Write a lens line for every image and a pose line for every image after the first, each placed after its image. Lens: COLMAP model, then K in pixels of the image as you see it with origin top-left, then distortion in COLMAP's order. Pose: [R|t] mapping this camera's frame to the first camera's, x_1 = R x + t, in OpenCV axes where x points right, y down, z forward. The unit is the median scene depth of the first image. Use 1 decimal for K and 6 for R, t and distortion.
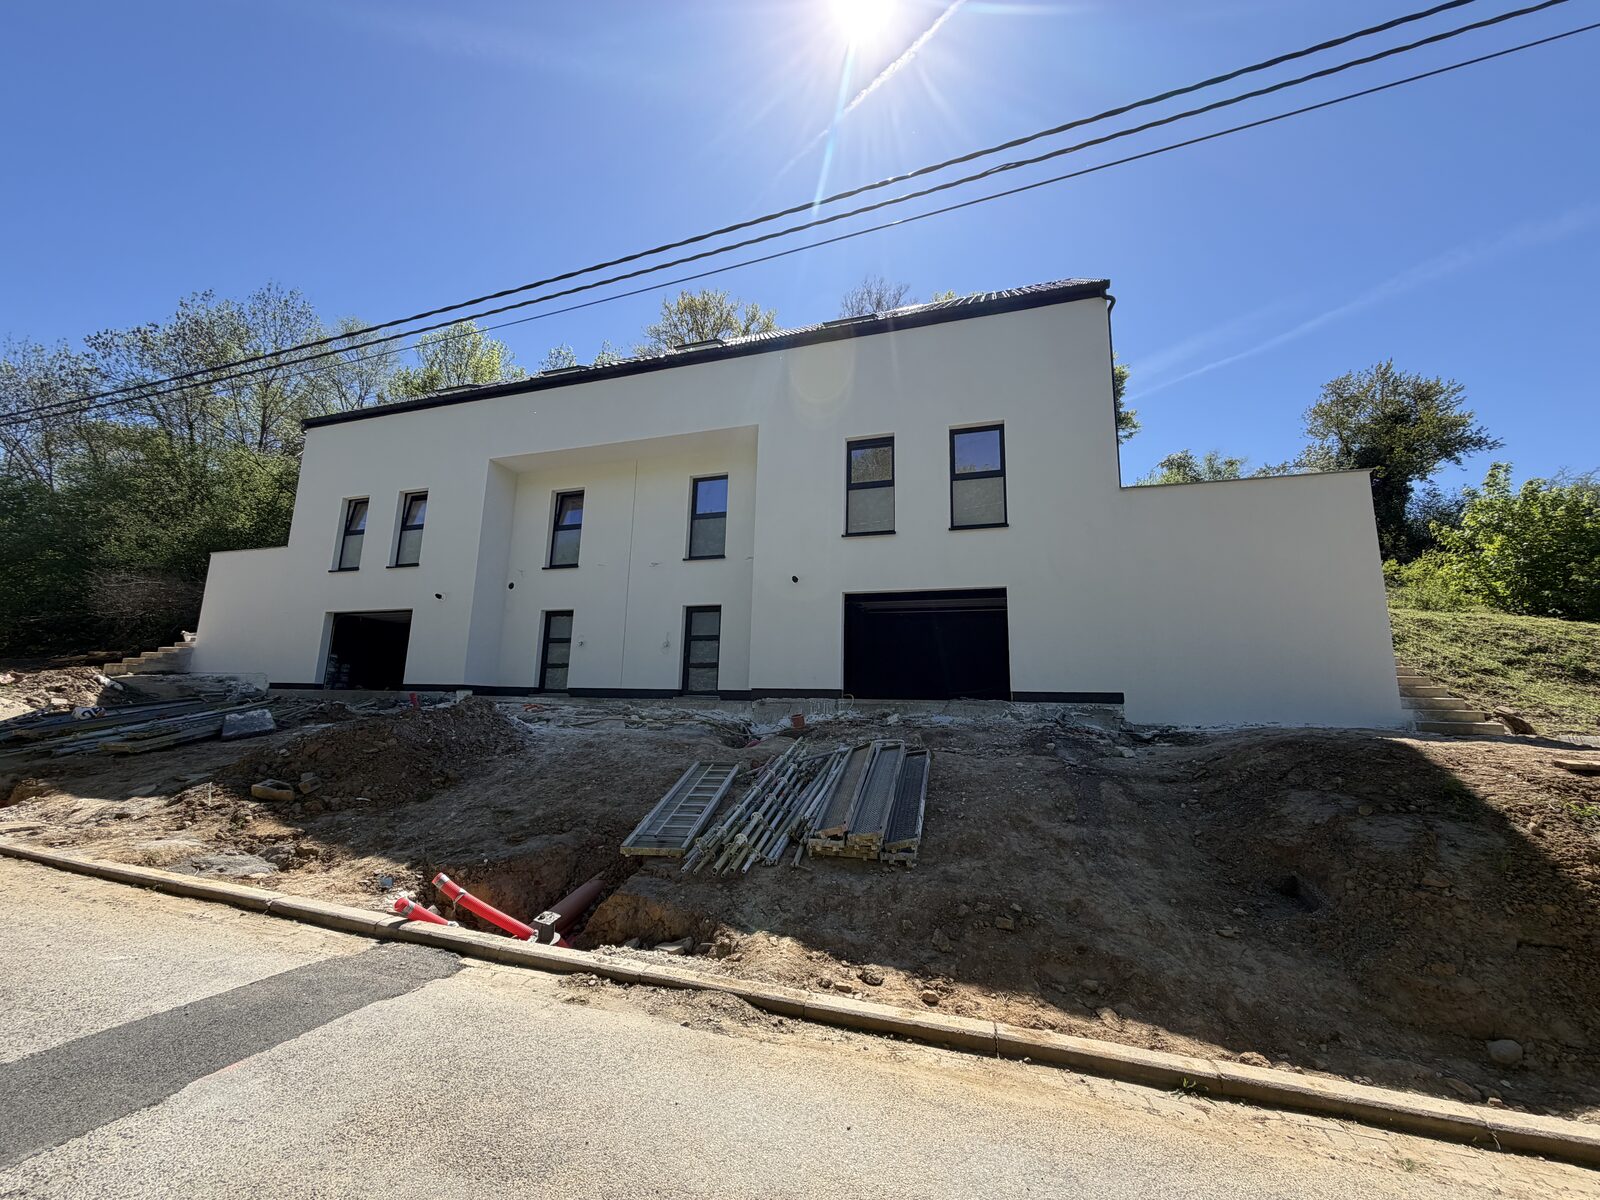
lens RADIAL K [[641.9, 0, 800.0], [0, 641.9, 600.0], [0, 0, 1]] dist [-0.001747, -0.000189]
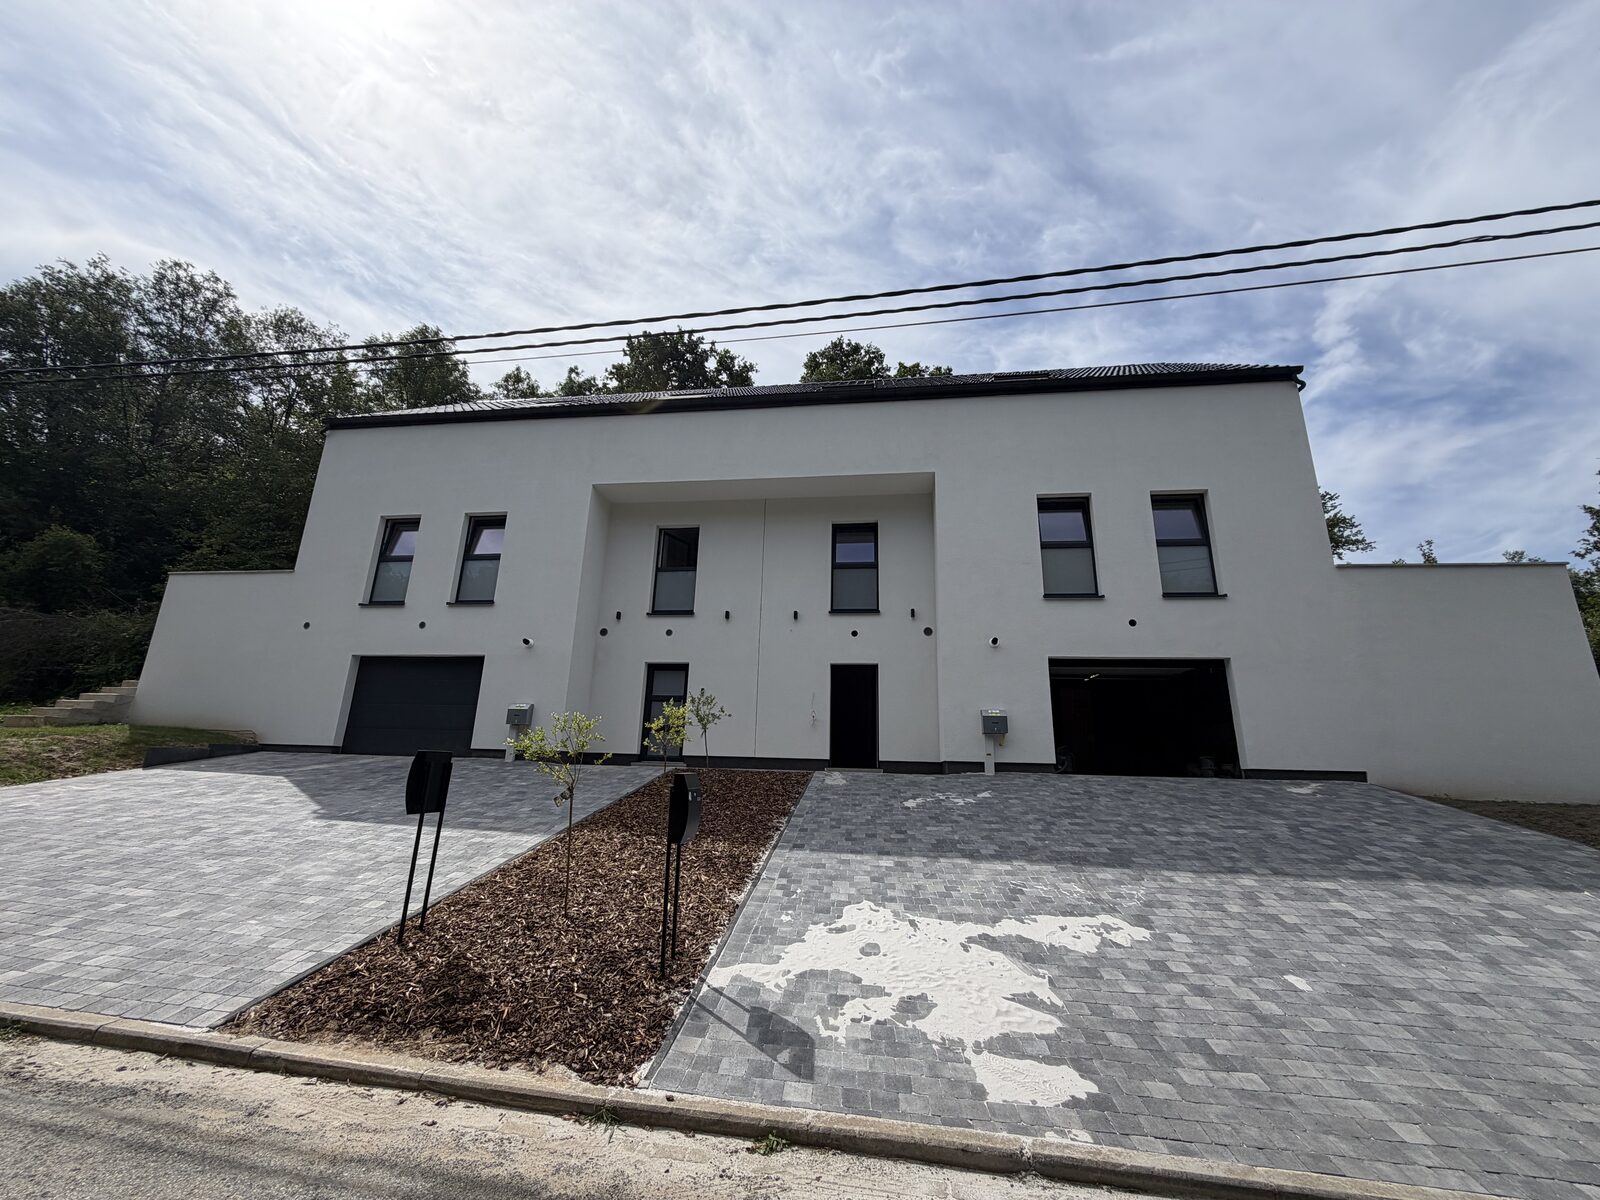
lens RADIAL K [[641.6, 0, 800.0], [0, 641.6, 600.0], [0, 0, 1]] dist [0.000280, 0.000039]
pose [[0.982107, 0.056375, 0.179686, -0.489074], [-0.038335, 0.994011, -0.102333, 0.016504], [-0.184379, 0.093614, 0.978387, 0.162751]]
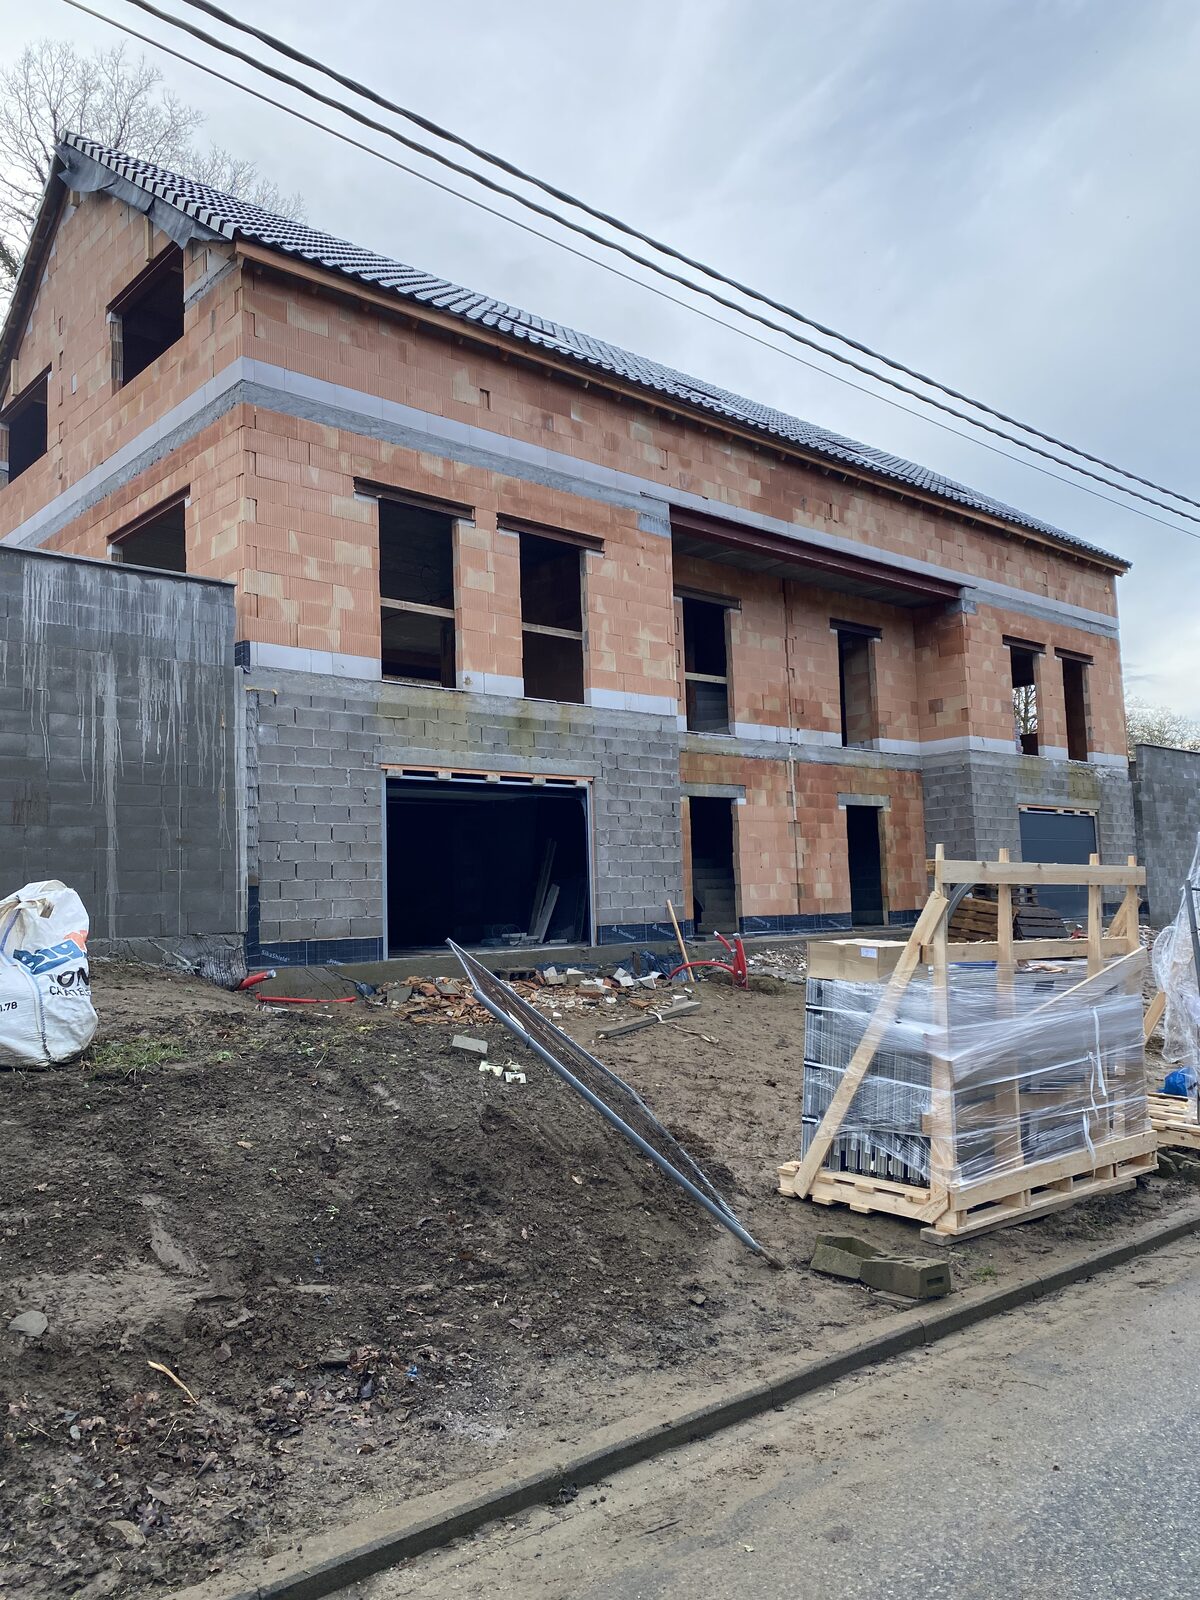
lens RADIAL K [[1250.1, 0, 600.0], [0, 1250.1, 800.0], [0, 0, 1]] dist [-0.000786, -0.000285]
pose [[0.487088, 0.054537, 0.871648, -1.597130], [-0.082674, 0.996446, -0.016145, 0.048661], [-0.869431, -0.064199, 0.489866, 0.619481]]
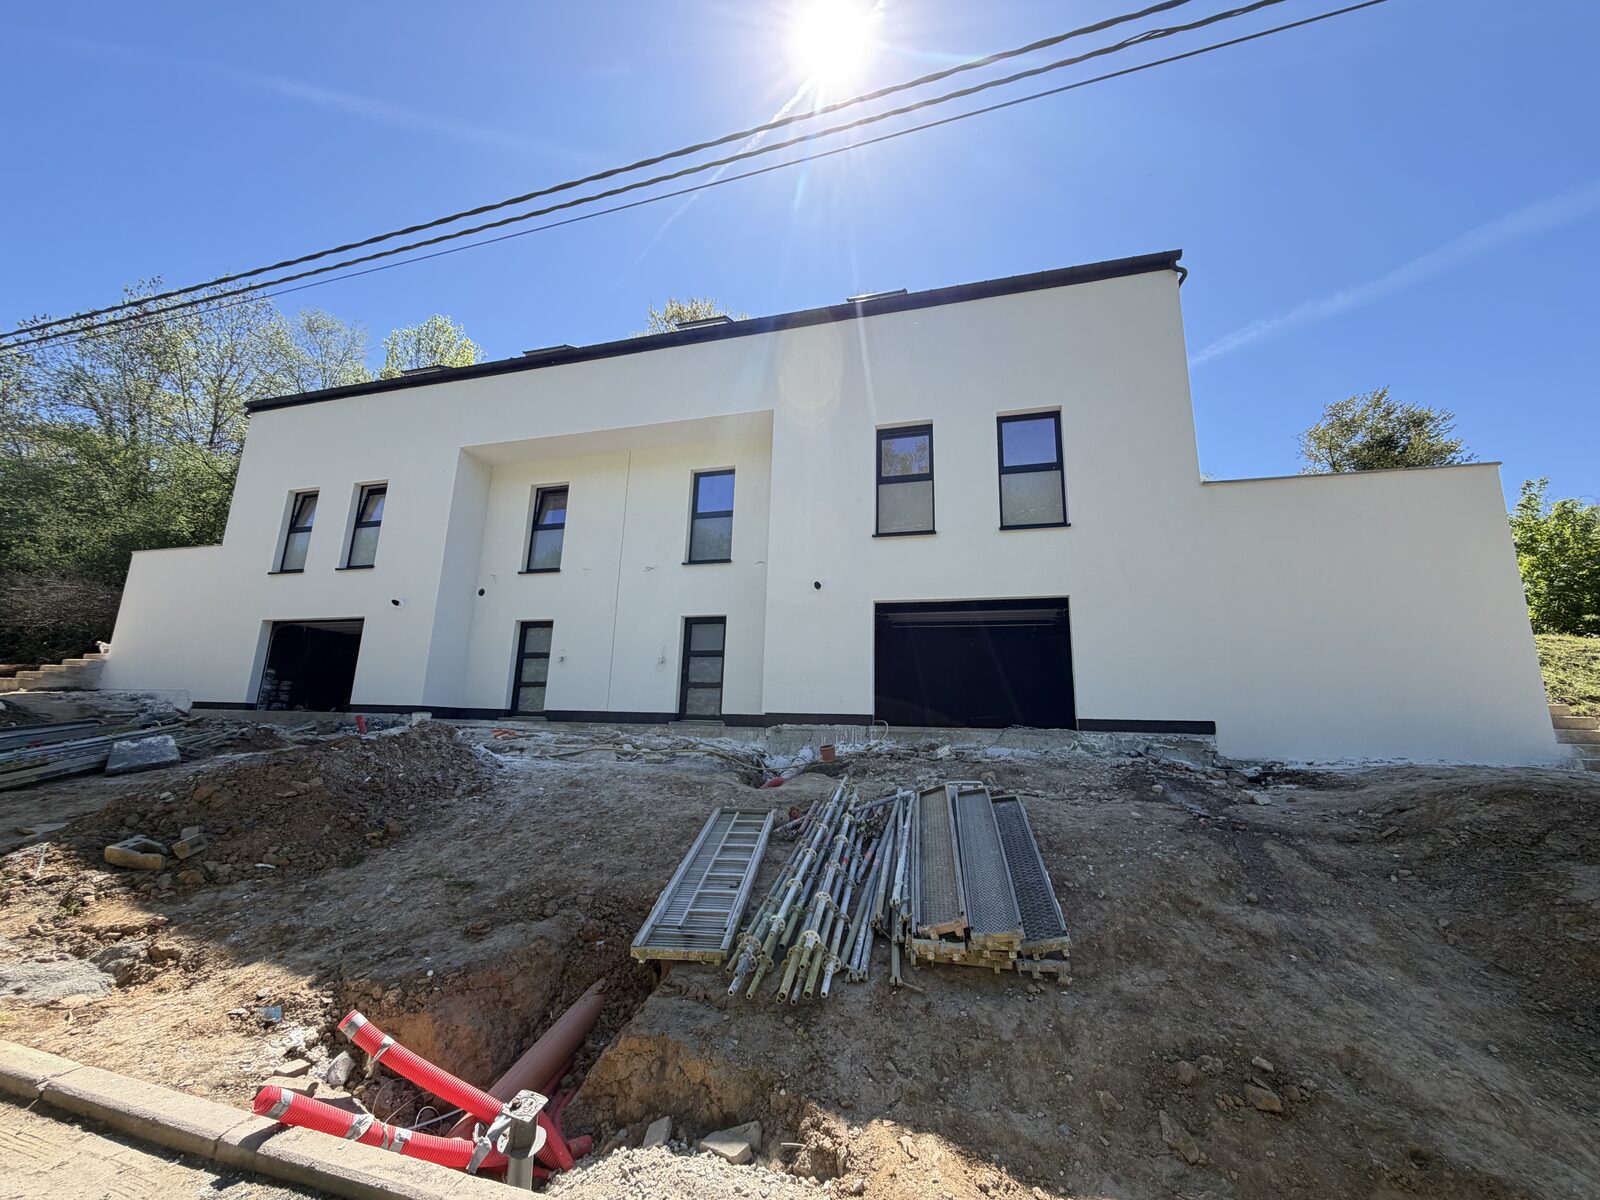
lens RADIAL K [[643.1, 0, 800.0], [0, 643.1, 600.0], [0, 0, 1]] dist [-0.000485, -0.000176]
pose [[0.999258, 0.012545, 0.036428, -0.067690], [-0.011346, 0.999393, -0.032945, 0.017260], [-0.036819, 0.032507, 0.998793, 0.153769]]
